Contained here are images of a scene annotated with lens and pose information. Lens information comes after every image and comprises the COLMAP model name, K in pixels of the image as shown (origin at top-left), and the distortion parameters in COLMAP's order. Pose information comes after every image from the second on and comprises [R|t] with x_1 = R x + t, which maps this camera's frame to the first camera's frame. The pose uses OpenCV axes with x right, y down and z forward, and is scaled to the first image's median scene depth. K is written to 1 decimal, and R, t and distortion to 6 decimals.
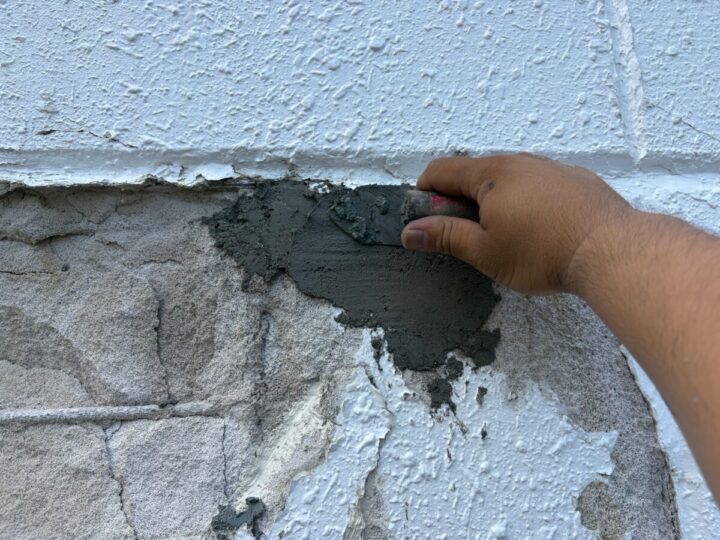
lens RADIAL K [[539.8, 0, 359.4], [0, 539.8, 270.7], [0, 0, 1]] dist [0.018603, -0.018813]
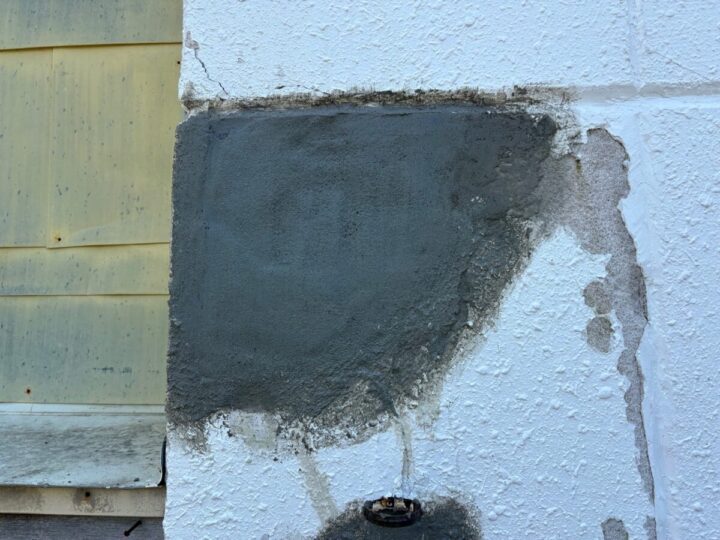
lens RADIAL K [[539.8, 0, 361.3], [0, 539.8, 268.9], [0, 0, 1]] dist [0.018603, -0.018813]
pose [[0.989227, 0.006861, -0.146228, -0.047070], [0.008047, 0.994842, 0.101115, 0.152801], [0.146167, -0.101203, 0.984070, -0.733618]]
